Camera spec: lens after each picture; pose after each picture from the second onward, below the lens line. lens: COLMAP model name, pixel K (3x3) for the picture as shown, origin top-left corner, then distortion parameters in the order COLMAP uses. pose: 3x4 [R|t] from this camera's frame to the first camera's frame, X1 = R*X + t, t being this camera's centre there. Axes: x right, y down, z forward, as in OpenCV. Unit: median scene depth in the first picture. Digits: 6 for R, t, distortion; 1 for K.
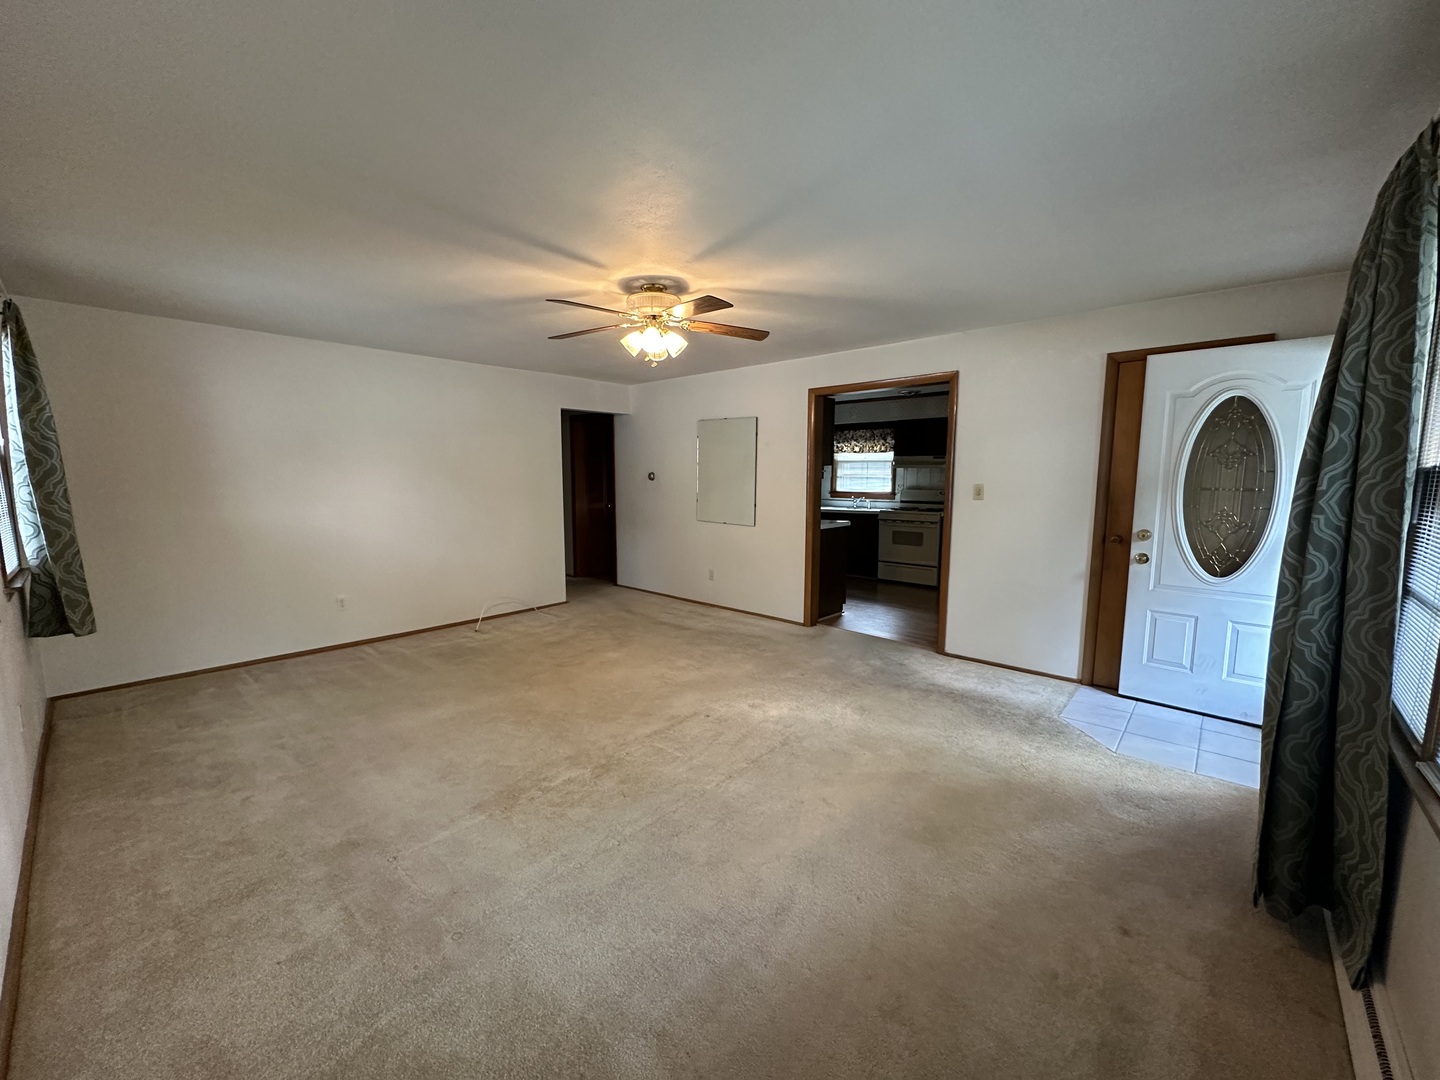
lens RADIAL K [[574.7, 0, 720.0], [0, 574.7, 540.0], [0, 0, 1]] dist [-0.002361, 0.000016]
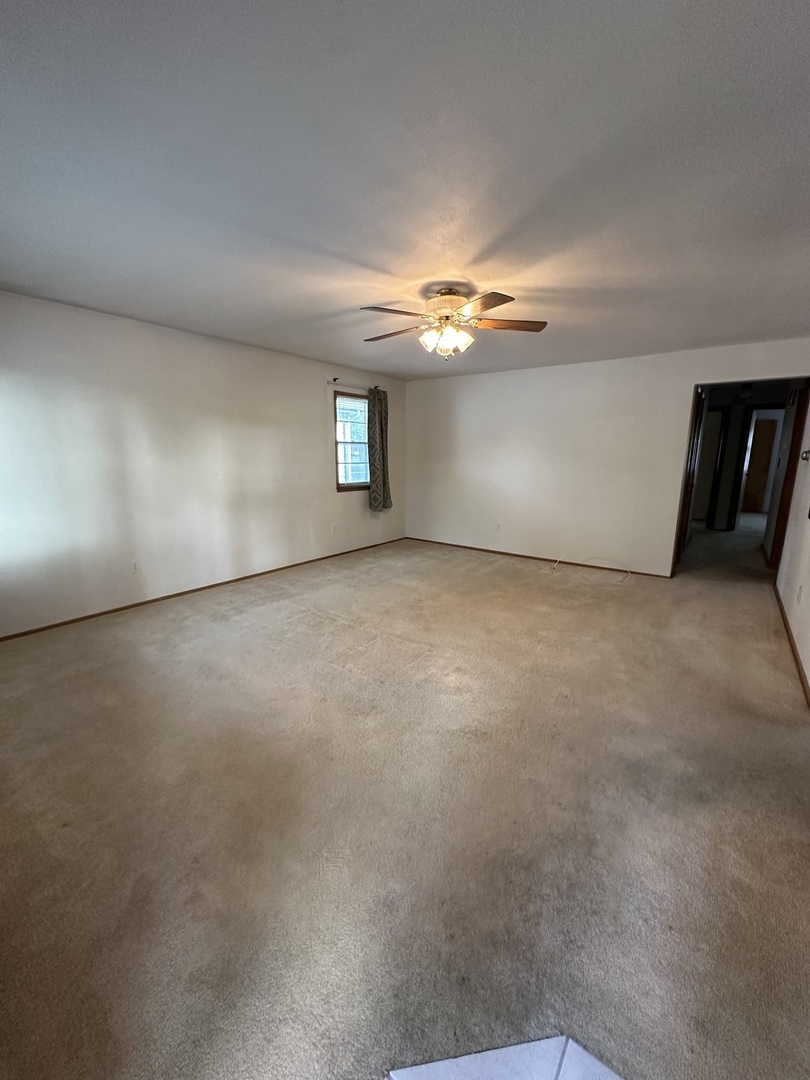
lens RADIAL K [[431.1, 0, 405.0], [0, 431.1, 540.0], [0, 0, 1]] dist [-0.002361, 0.000016]
pose [[0.079676, 0.196118, -0.977338, 0.690962], [-0.117567, 0.975461, 0.186157, -0.072022], [0.989863, 0.100070, 0.100778, 0.697590]]
